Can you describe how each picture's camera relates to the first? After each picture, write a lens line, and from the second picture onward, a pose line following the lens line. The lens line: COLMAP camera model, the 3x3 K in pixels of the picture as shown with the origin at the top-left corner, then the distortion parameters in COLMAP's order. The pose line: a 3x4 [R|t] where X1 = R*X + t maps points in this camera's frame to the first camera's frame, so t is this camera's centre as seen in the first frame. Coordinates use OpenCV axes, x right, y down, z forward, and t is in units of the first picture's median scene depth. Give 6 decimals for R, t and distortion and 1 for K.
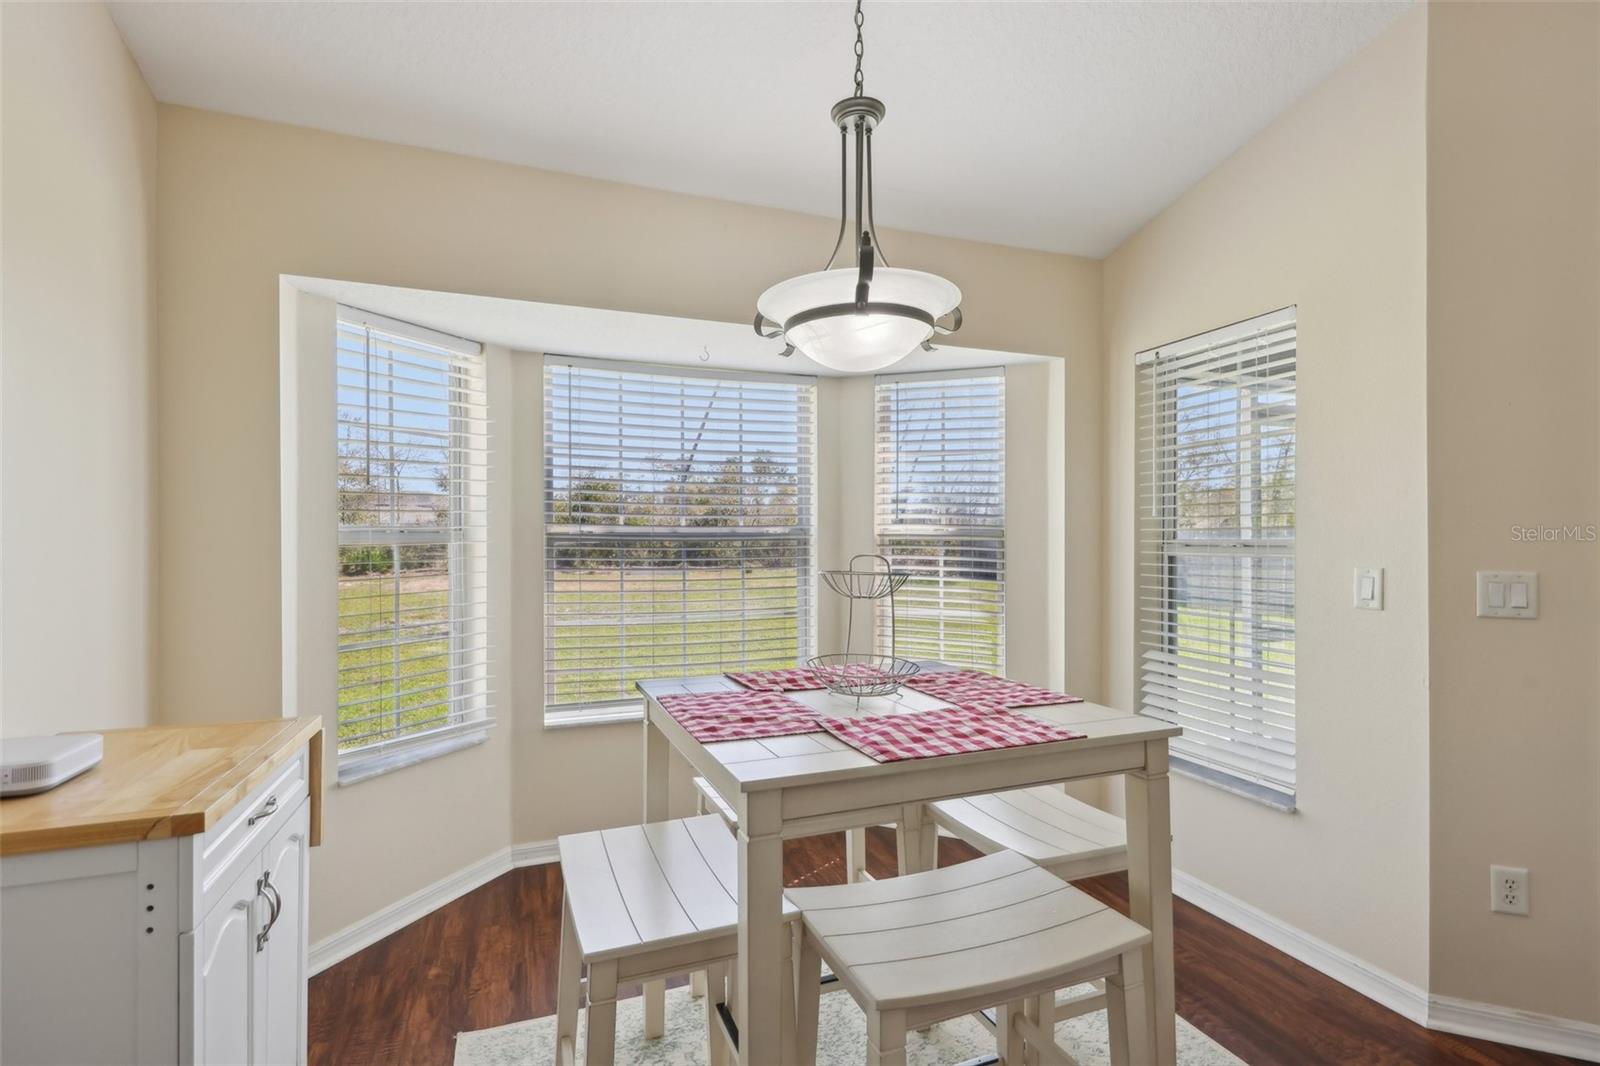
lens RADIAL K [[736.7, 0, 798.1], [0, 736.7, 517.9], [0, 0, 1]] dist [0.010338, -0.000199]
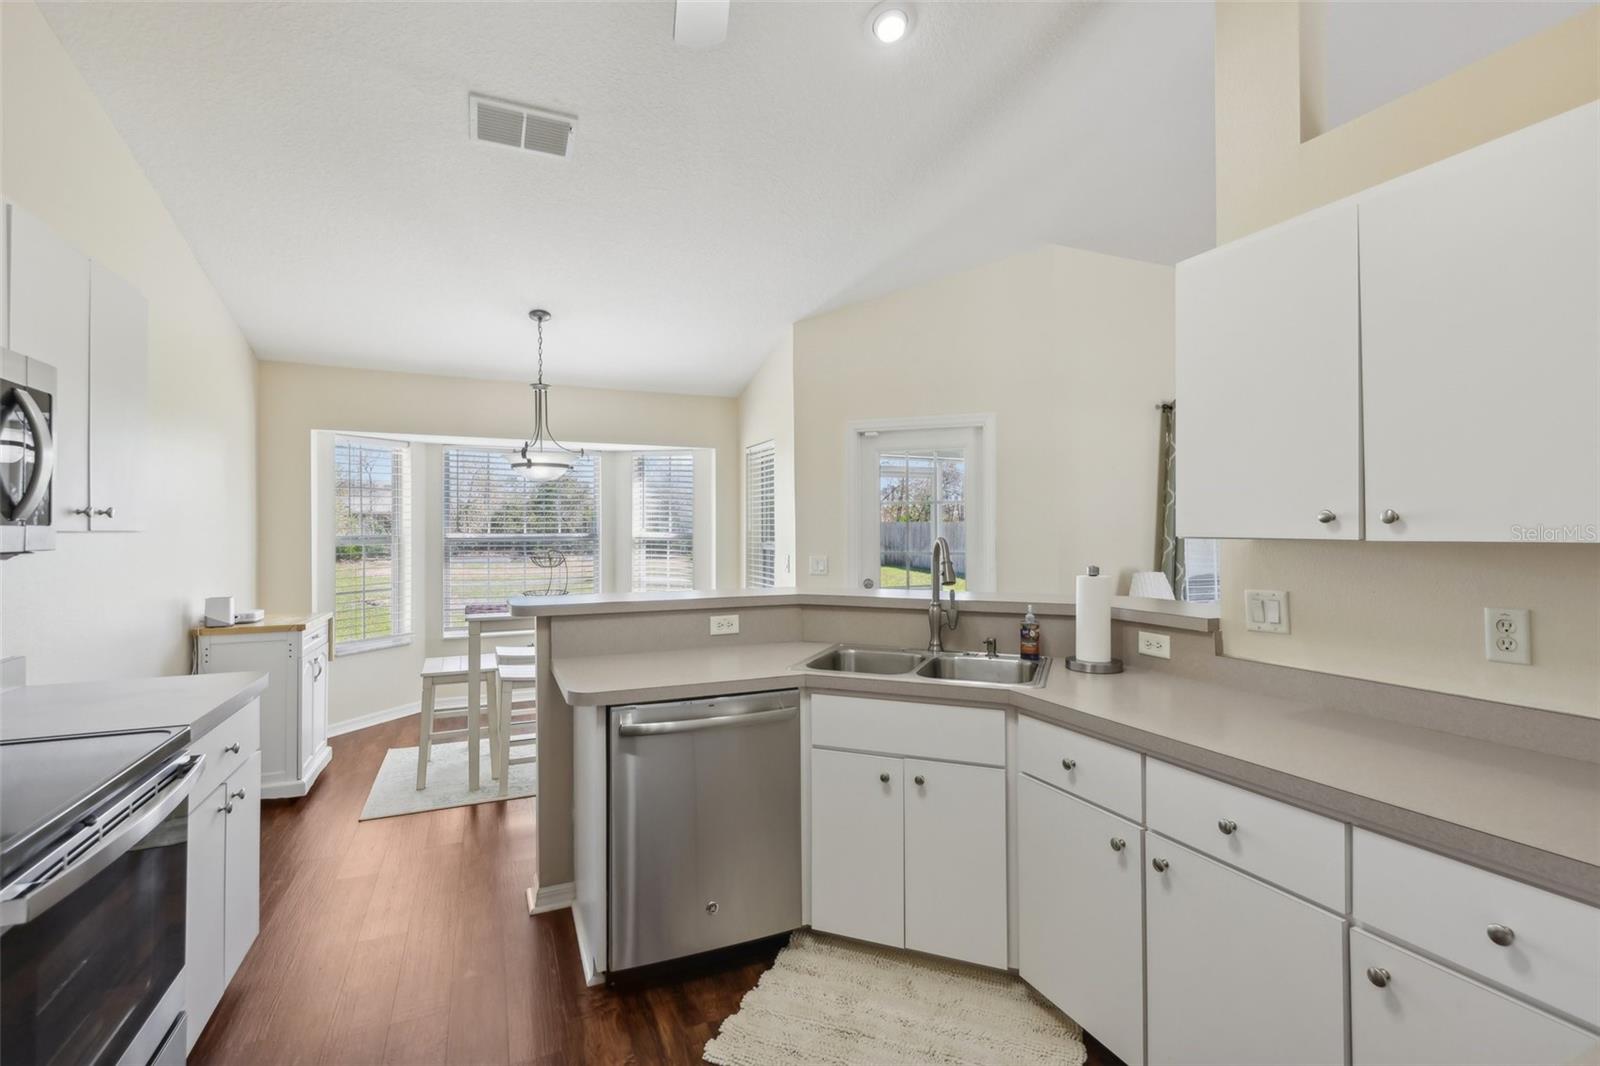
lens RADIAL K [[717.5, 0, 801.3], [0, 717.5, 510.2], [0, 0, 1]] dist [0.026612, -0.000067]
pose [[0.999221, 0.001676, 0.039422, 0.573821], [-0.001846, 0.999989, 0.004270, -0.068056], [-0.039414, -0.004340, 0.999214, -1.027542]]
